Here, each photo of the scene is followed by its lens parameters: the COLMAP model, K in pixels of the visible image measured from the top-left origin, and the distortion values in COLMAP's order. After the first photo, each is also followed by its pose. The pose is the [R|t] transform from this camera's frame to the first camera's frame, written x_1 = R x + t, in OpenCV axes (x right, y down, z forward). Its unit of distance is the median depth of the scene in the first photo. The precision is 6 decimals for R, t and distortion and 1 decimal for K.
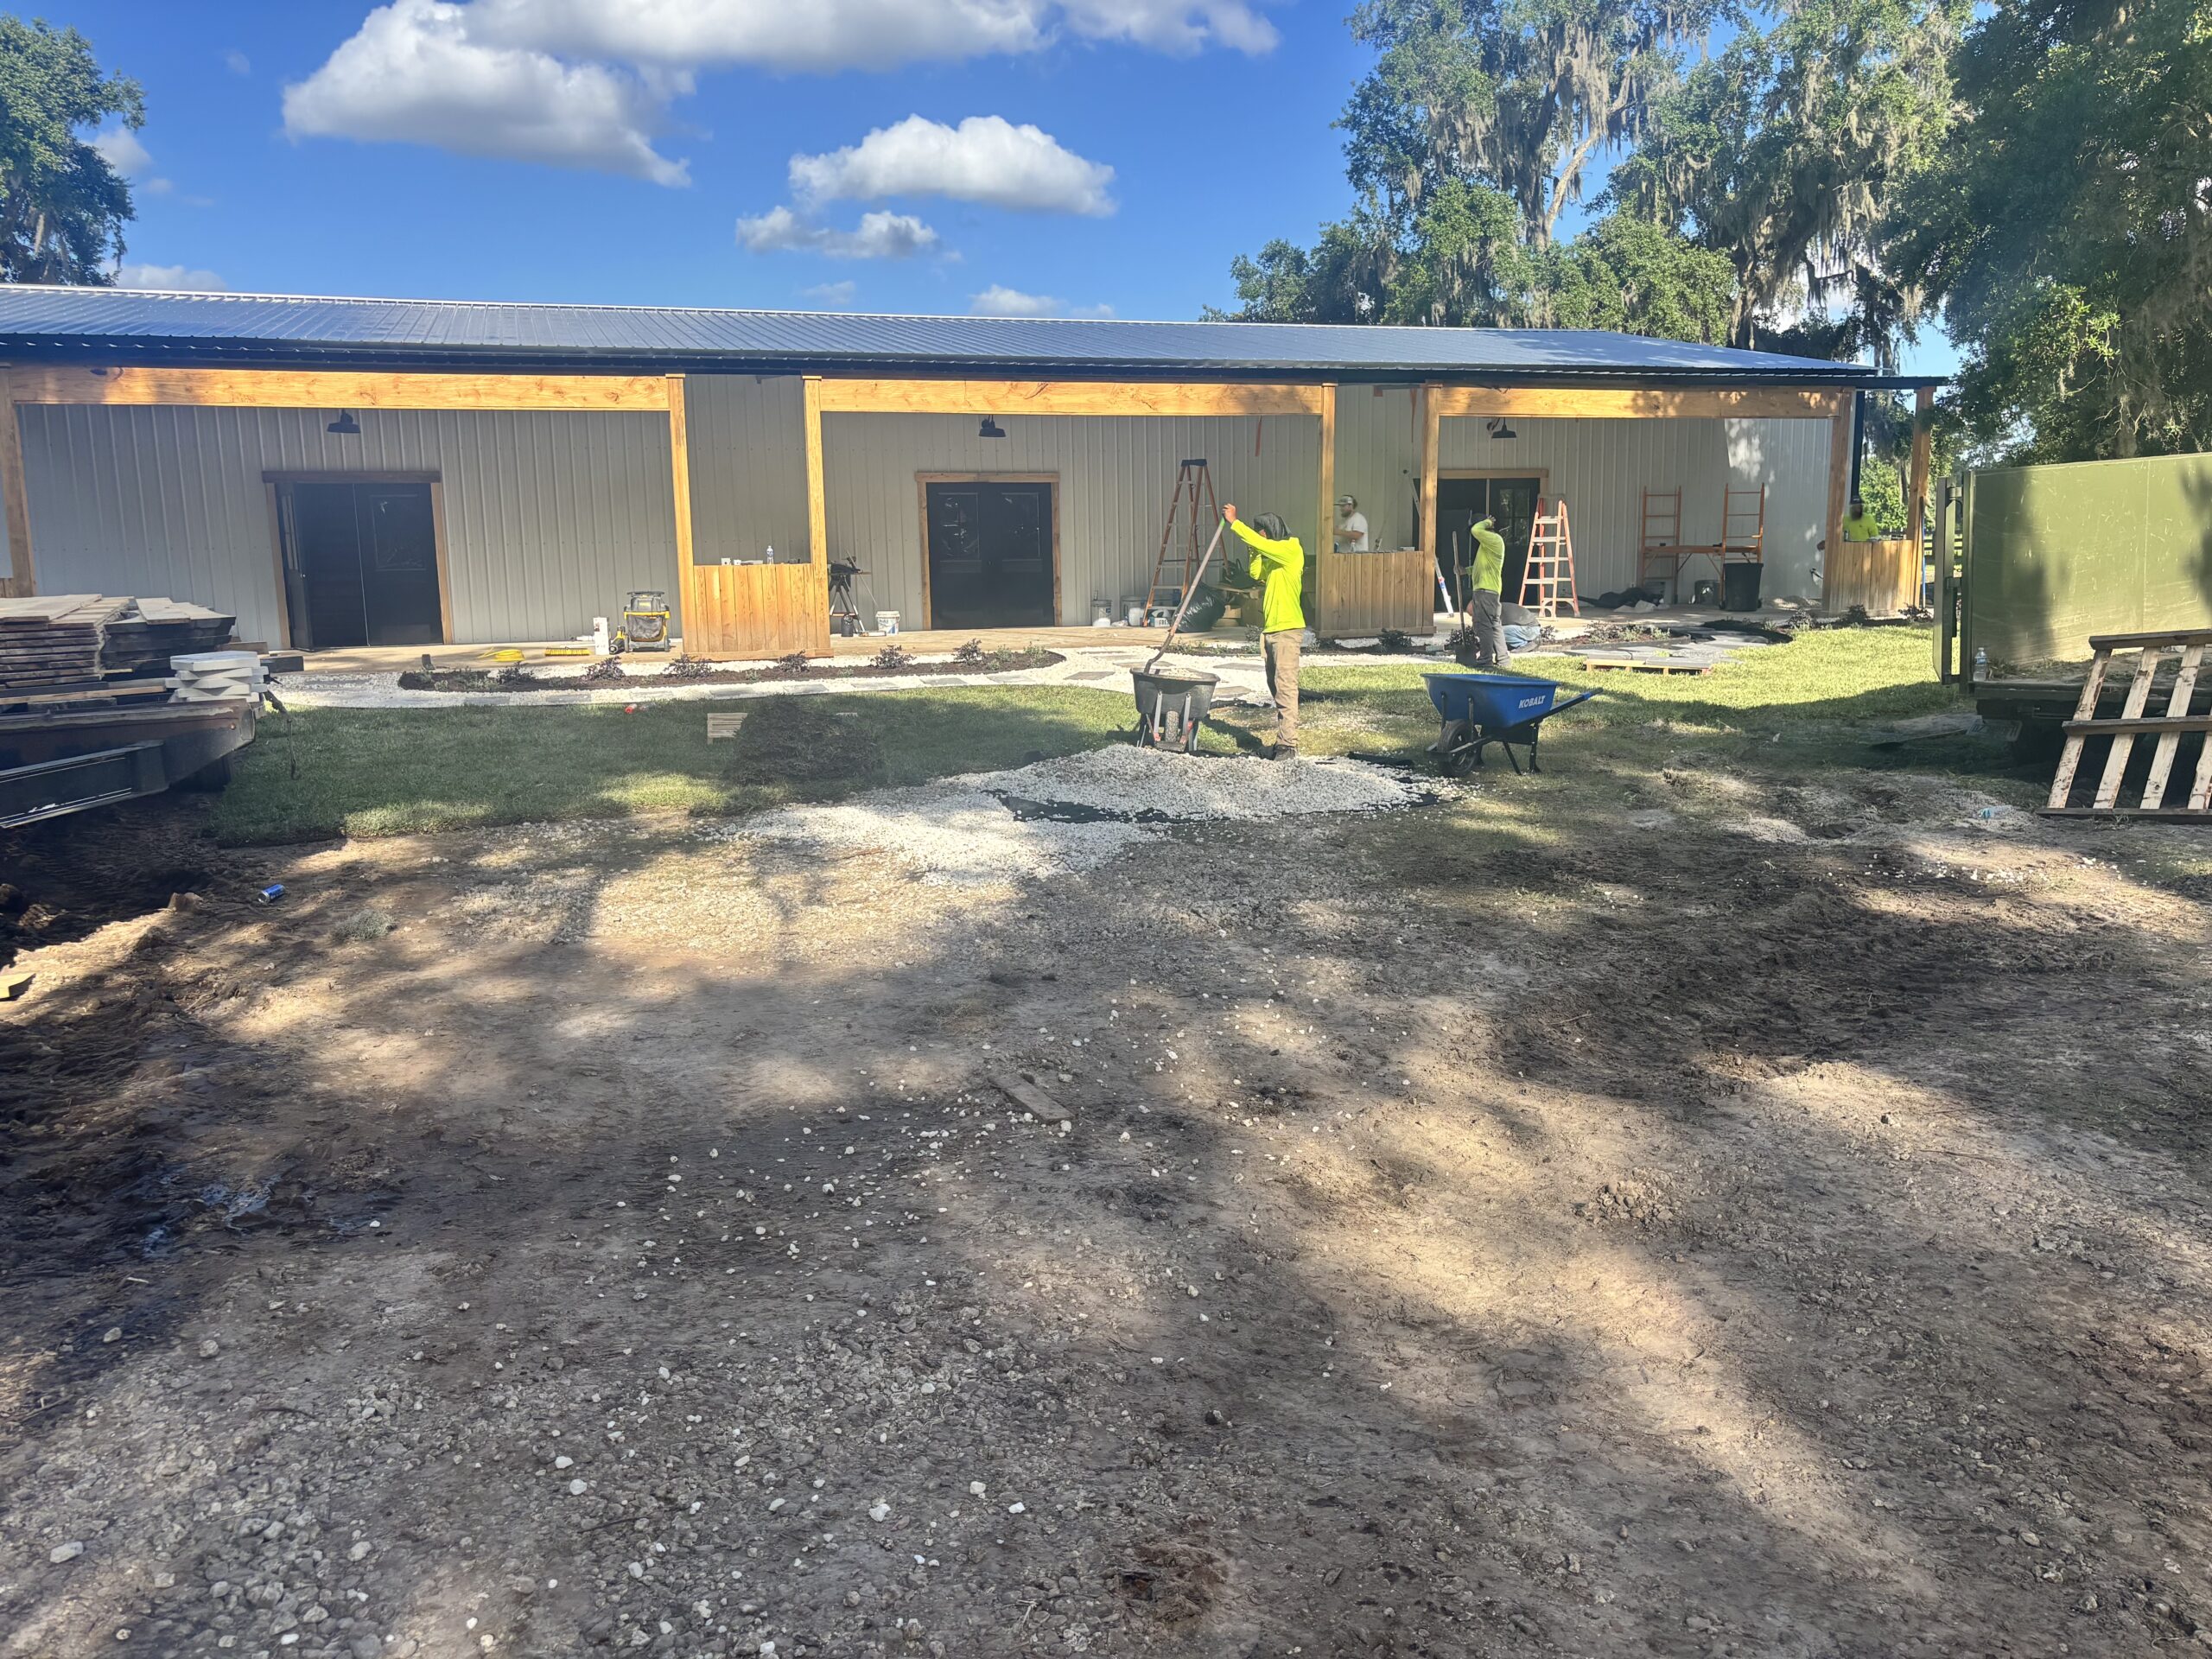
lens RADIAL K [[1768.4, 0, 1106.0], [0, 1768.4, 829.5], [0, 0, 1]] dist [0.071259, -0.081882]
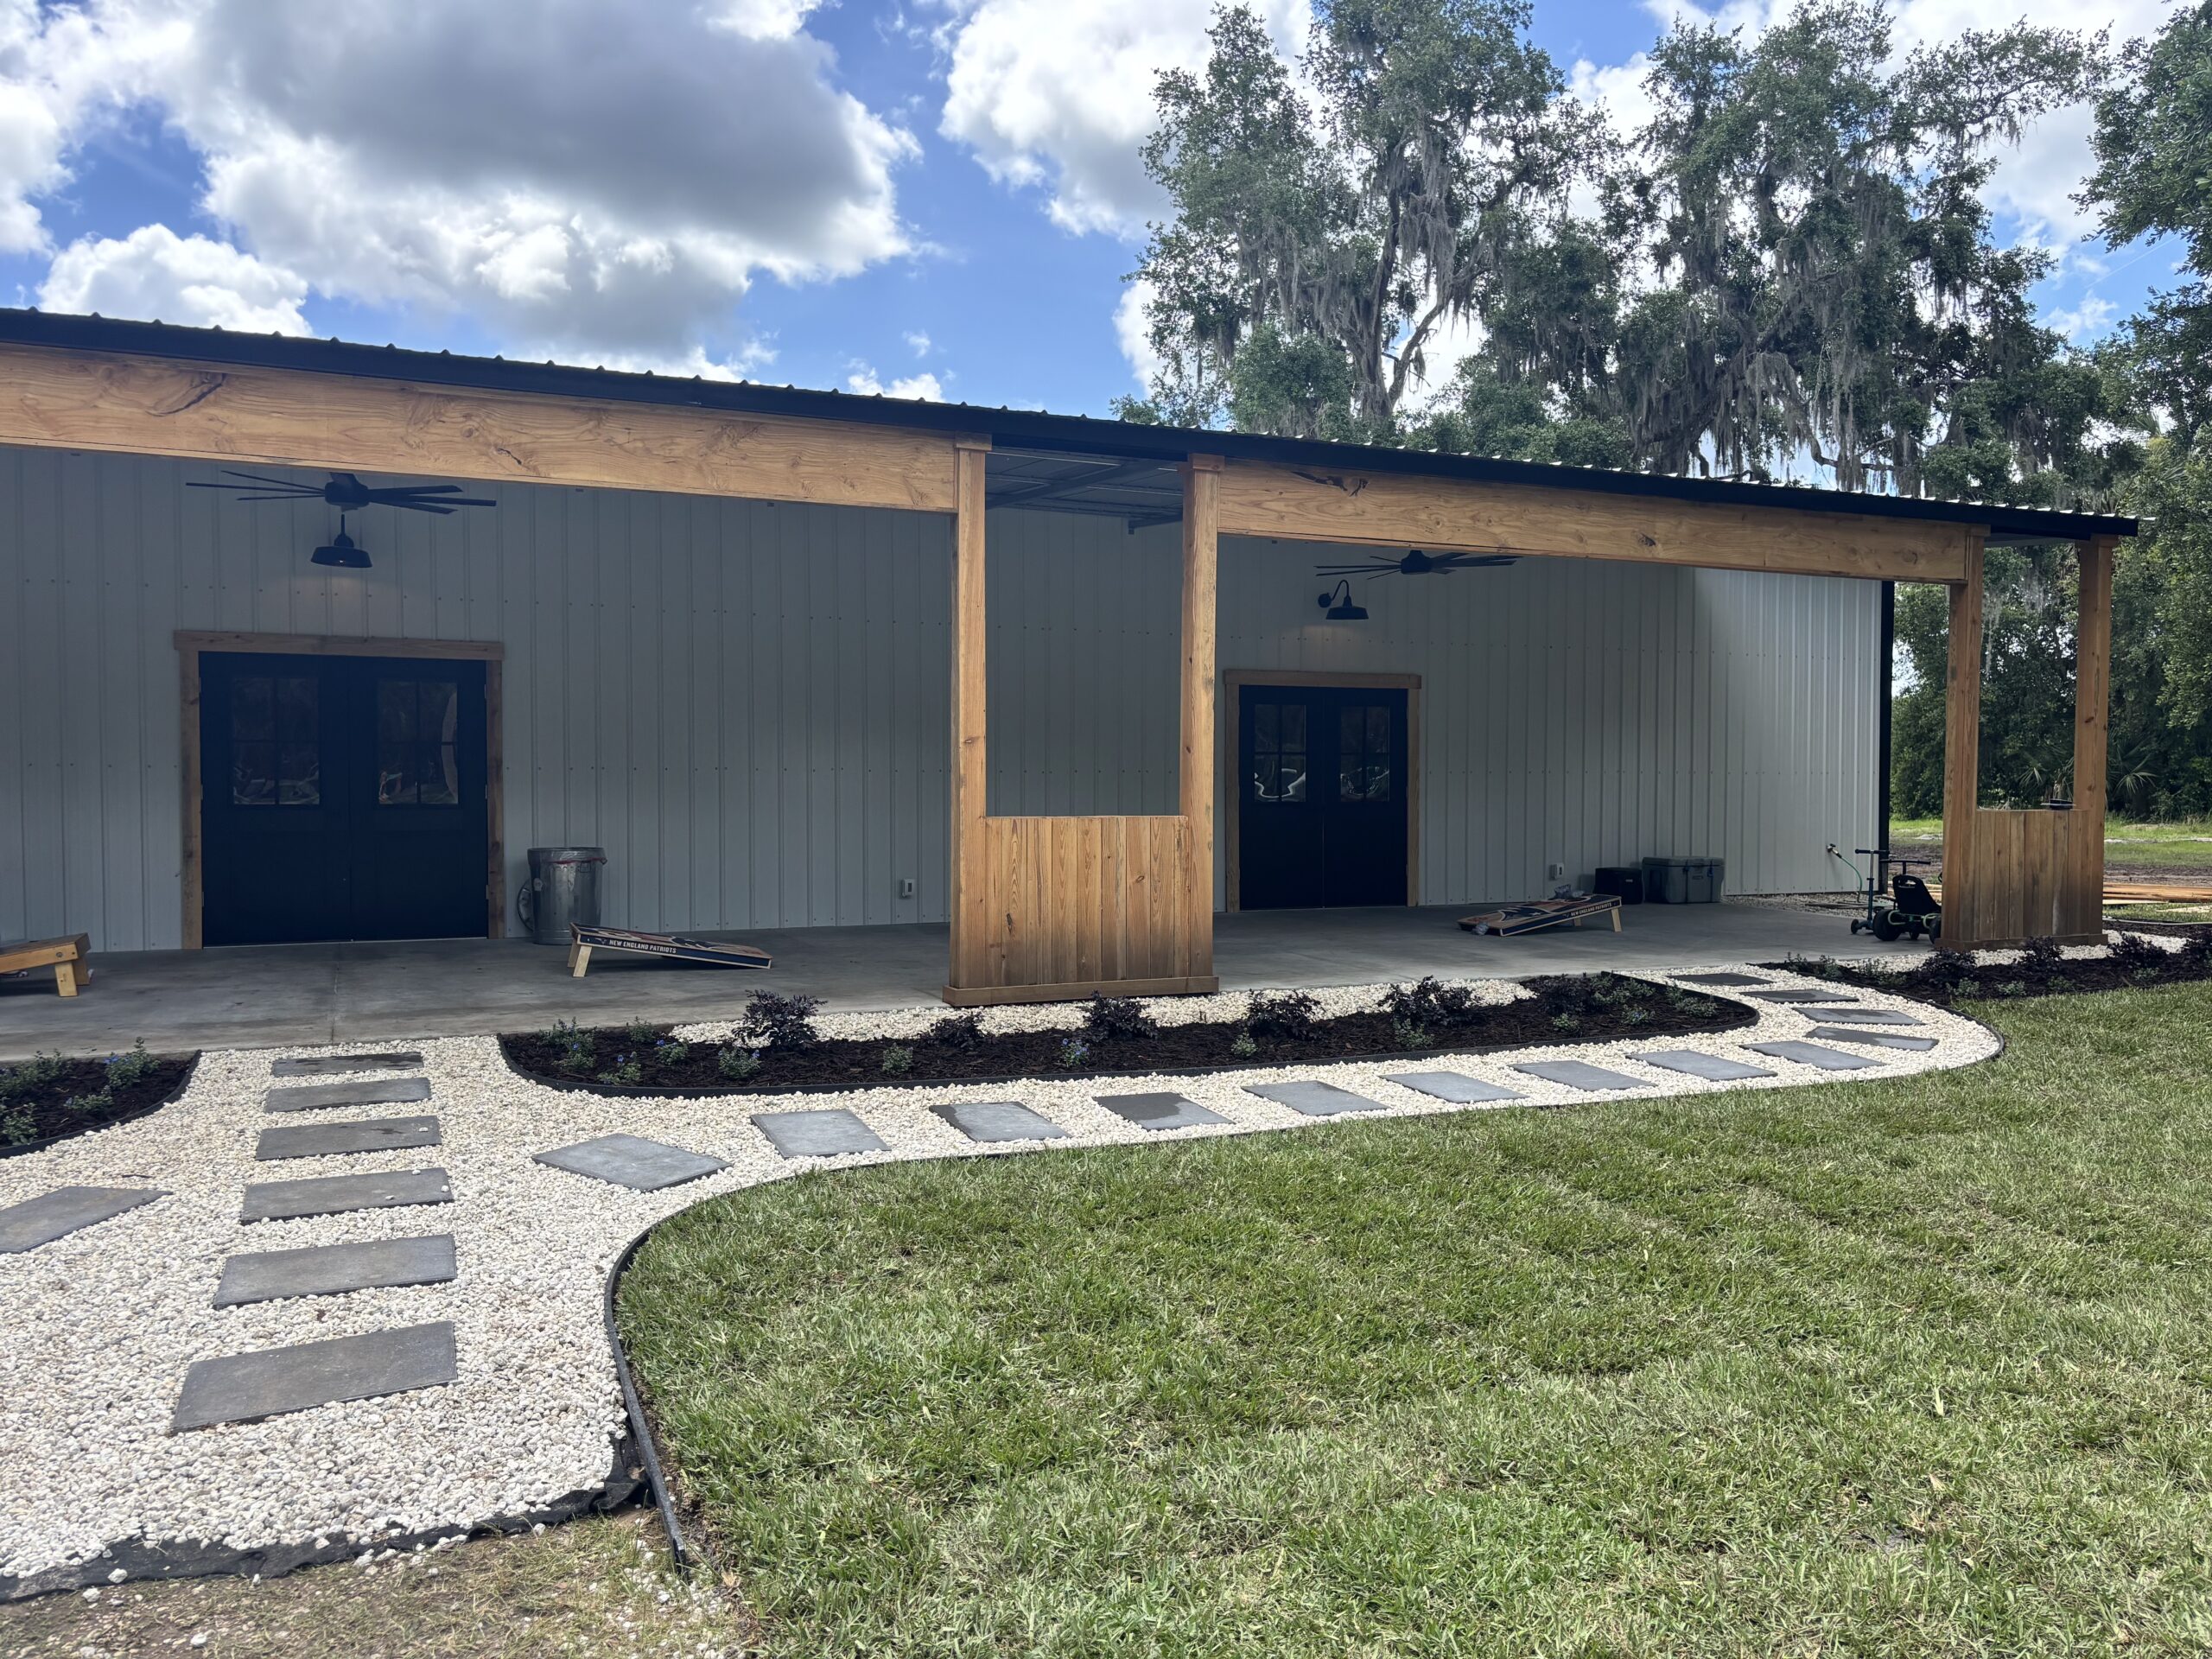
lens RADIAL K [[1700.3, 0, 1106.0], [0, 1700.3, 829.5], [0, 0, 1]] dist [0.077688, -0.082176]
pose [[0.996548, 0.013502, 0.081912, 0.110536], [-0.002846, 0.991661, -0.128840, -0.085632], [-0.082969, 0.128163, 0.988277, 0.513703]]
